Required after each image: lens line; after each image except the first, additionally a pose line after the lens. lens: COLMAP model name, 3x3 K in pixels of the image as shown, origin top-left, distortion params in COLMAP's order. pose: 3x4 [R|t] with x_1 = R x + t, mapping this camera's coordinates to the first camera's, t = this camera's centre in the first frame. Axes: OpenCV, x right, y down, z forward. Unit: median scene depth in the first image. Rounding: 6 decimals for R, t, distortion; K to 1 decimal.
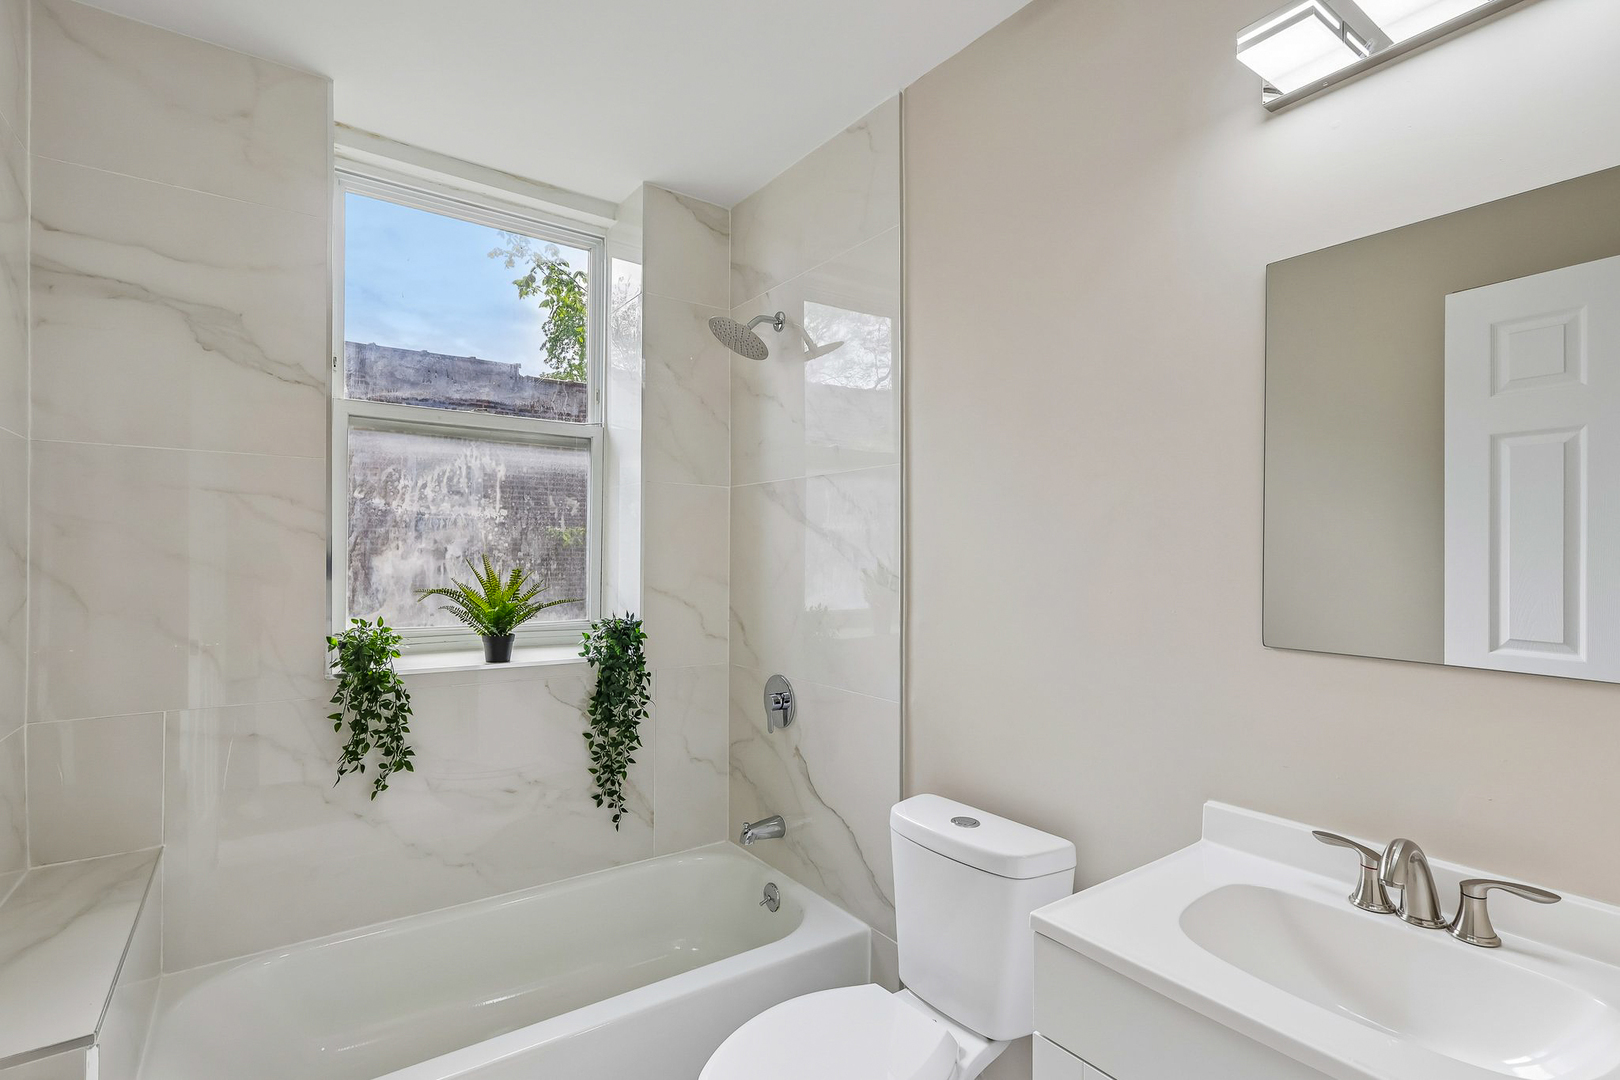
lens RADIAL K [[755.6, 0, 804.0], [0, 755.6, 549.8], [0, 0, 1]] dist [-0.009957, -0.000146]
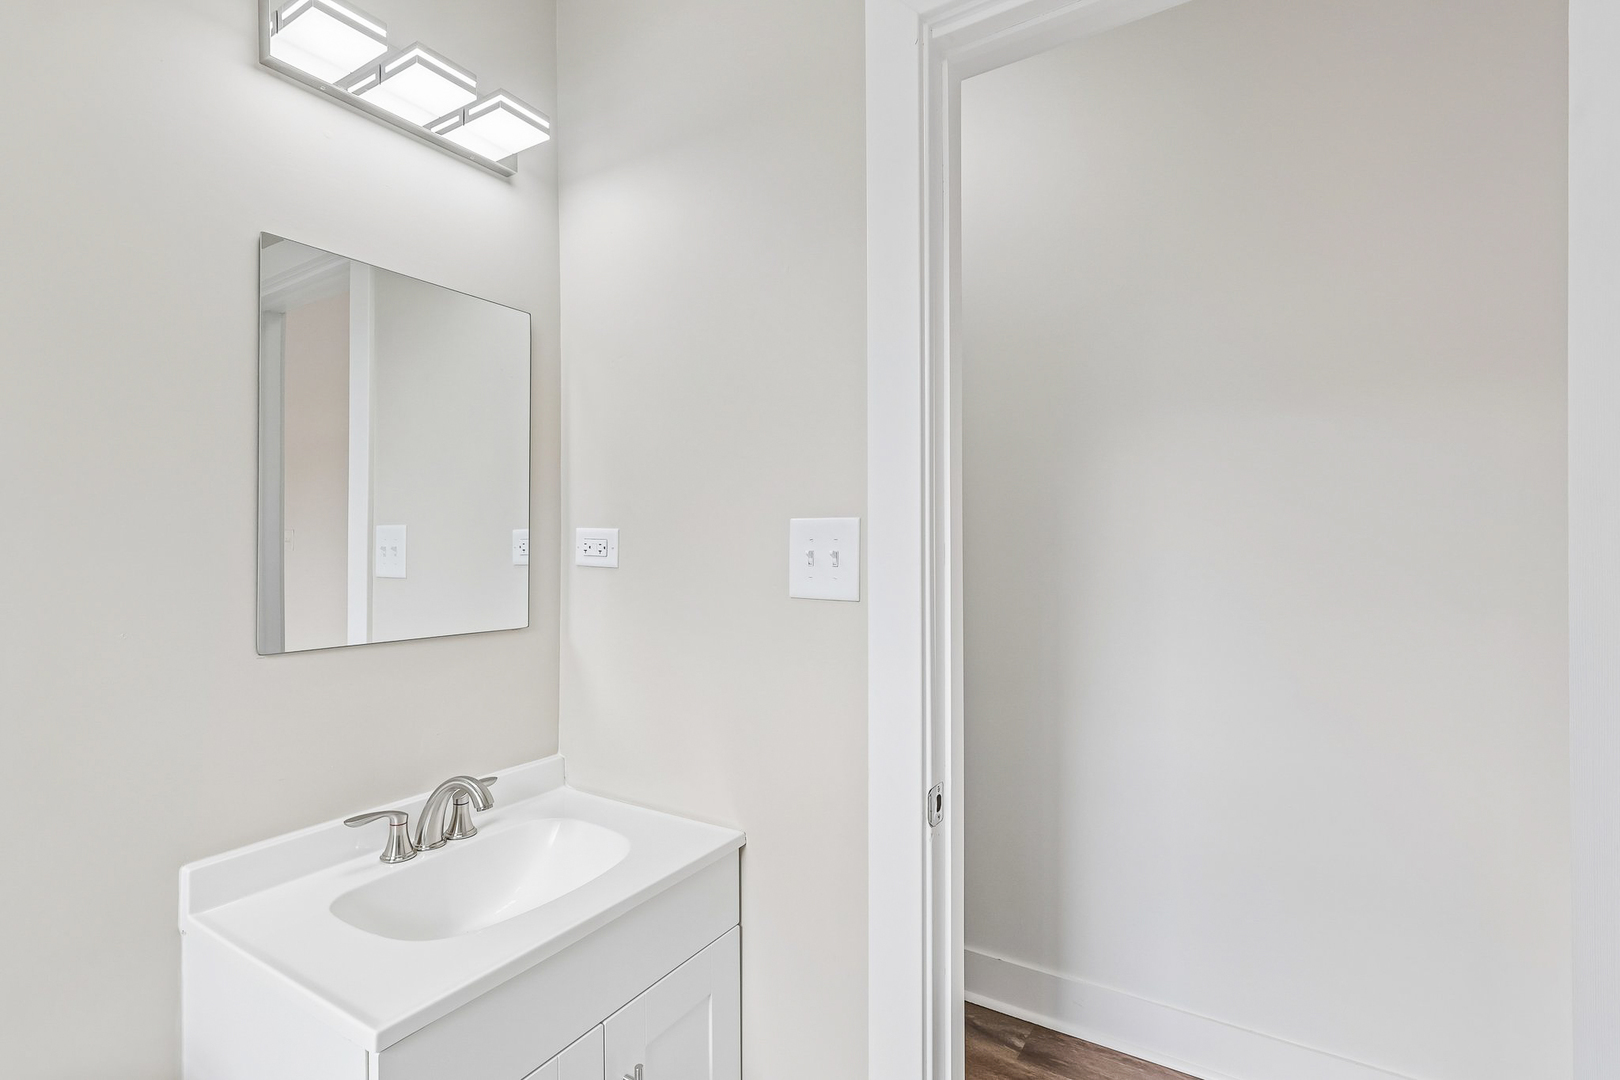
lens RADIAL K [[755.6, 0, 802.7], [0, 755.6, 536.4], [0, 0, 1]] dist [-0.009957, -0.000146]
pose [[-0.394833, -0.002716, 0.918749, -0.522403], [-0.007076, 0.999975, -0.000085, -0.021385], [-0.918726, -0.006535, -0.394842, 0.847692]]
